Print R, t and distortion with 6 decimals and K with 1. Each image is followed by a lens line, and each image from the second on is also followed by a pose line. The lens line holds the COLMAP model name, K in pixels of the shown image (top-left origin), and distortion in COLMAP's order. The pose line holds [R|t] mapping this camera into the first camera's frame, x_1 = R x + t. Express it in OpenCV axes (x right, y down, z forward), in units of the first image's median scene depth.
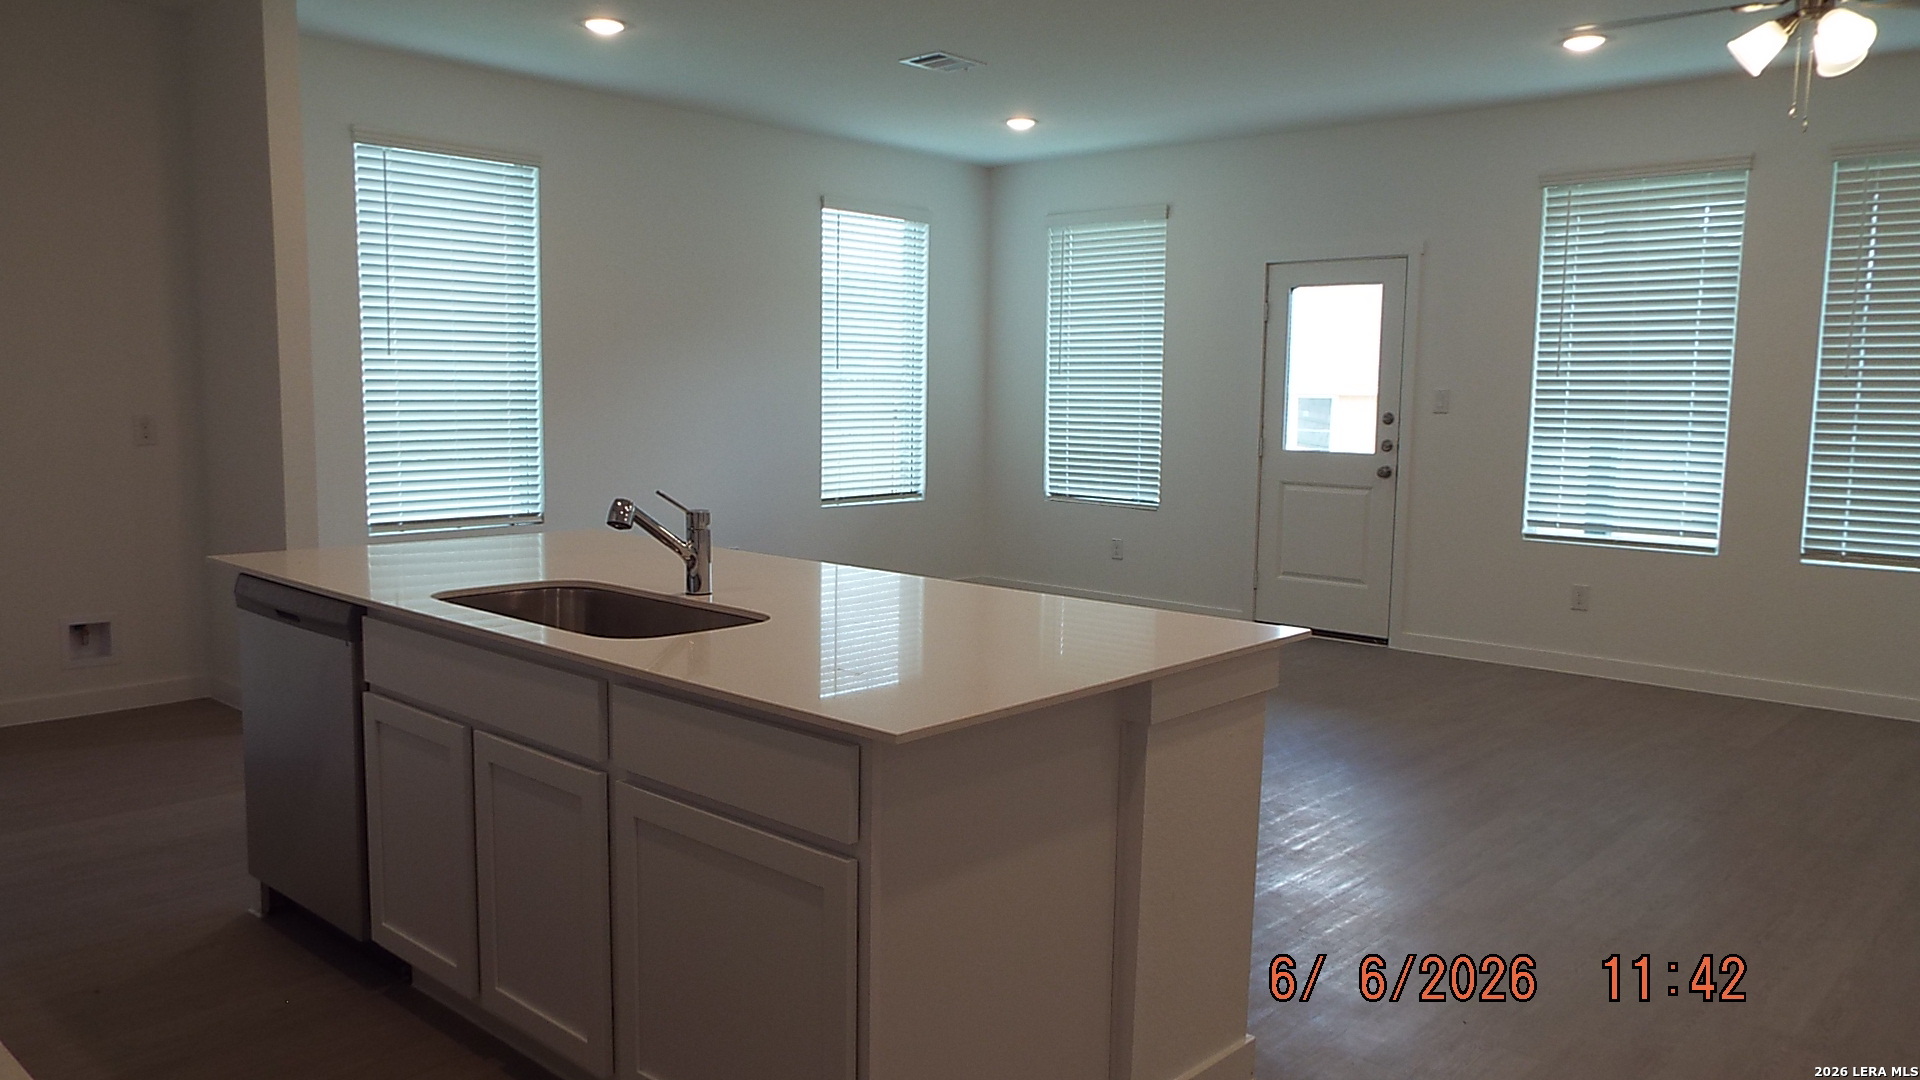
lens RADIAL K [[1411.2, 0, 953.2], [0, 1411.2, 565.0], [0, 0, 1]] dist [-0.001880, 0.004222]
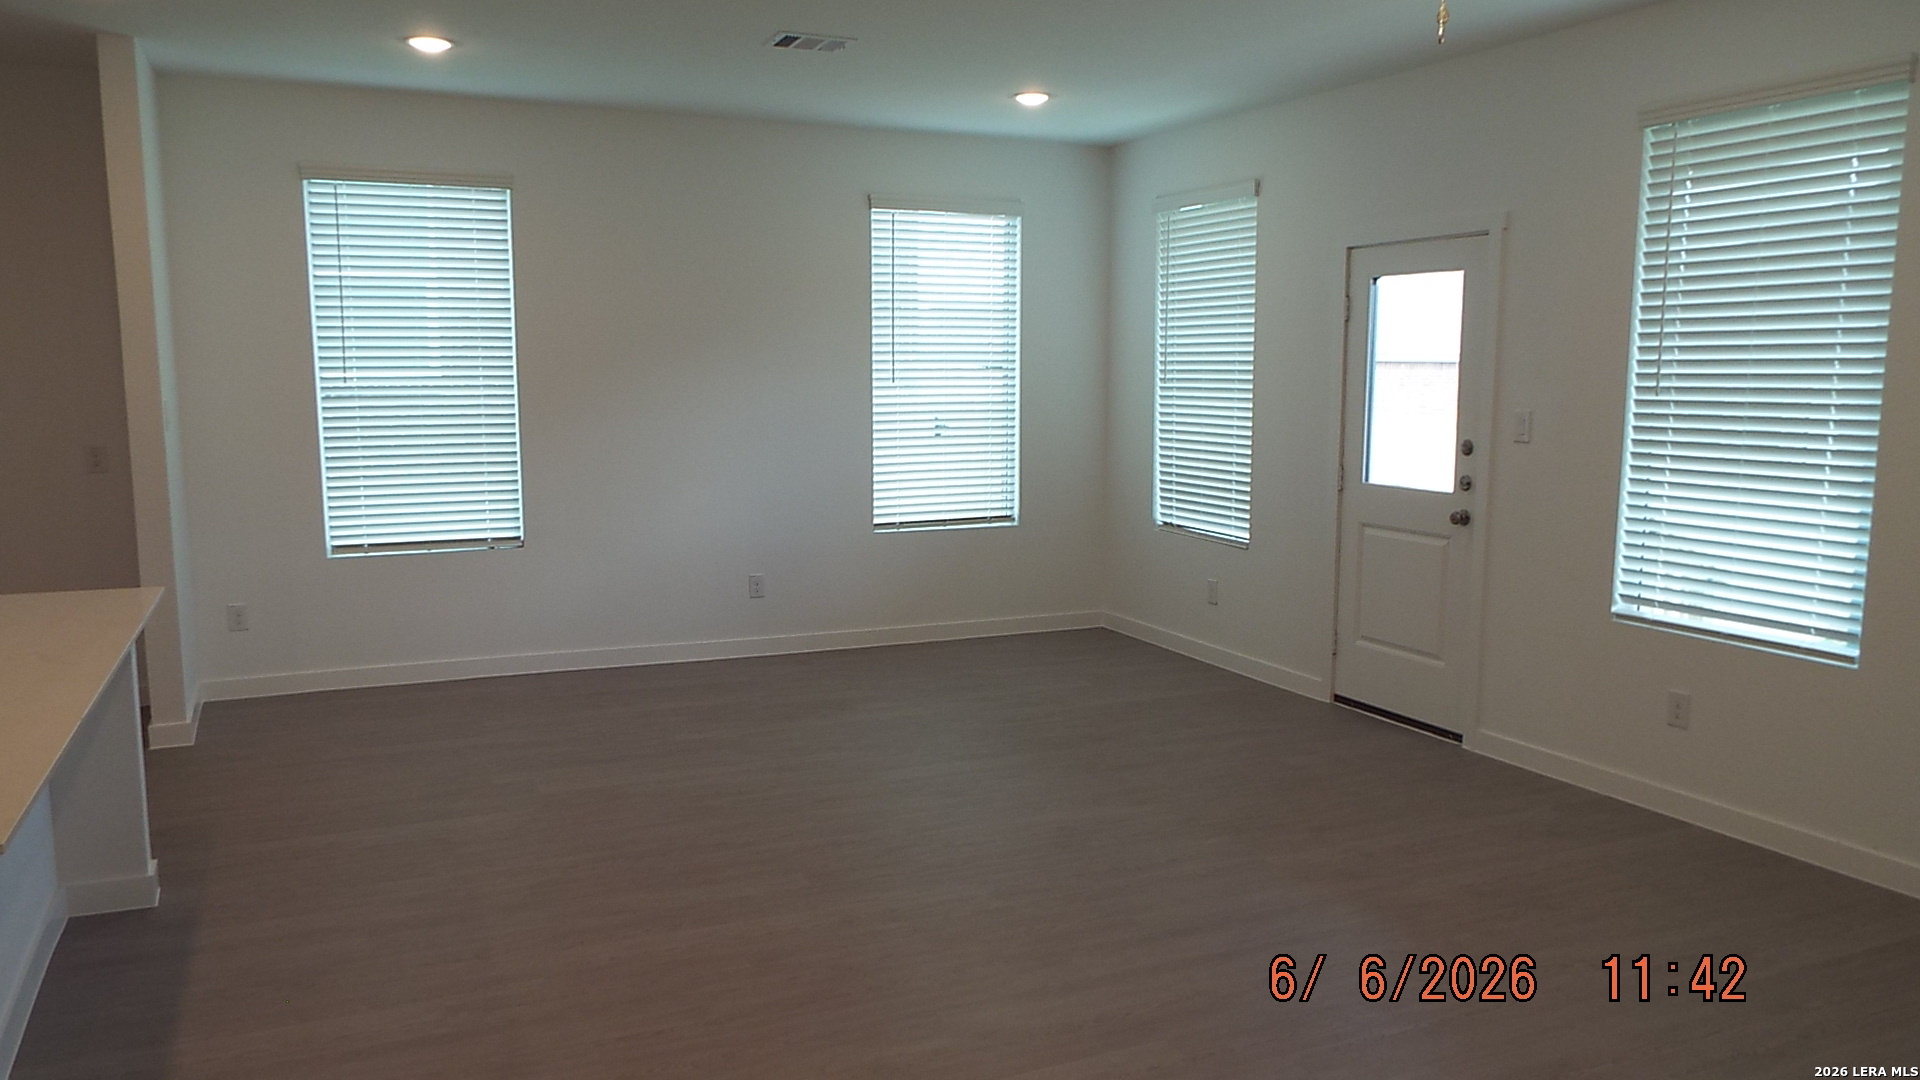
lens RADIAL K [[1411.2, 0, 953.2], [0, 1411.2, 565.0], [0, 0, 1]] dist [-0.001880, 0.004222]
pose [[0.917776, 0.042972, -0.394766, 0.339192], [-0.037213, 0.999060, 0.022236, -0.044985], [0.395350, -0.005717, 0.918513, 0.184287]]
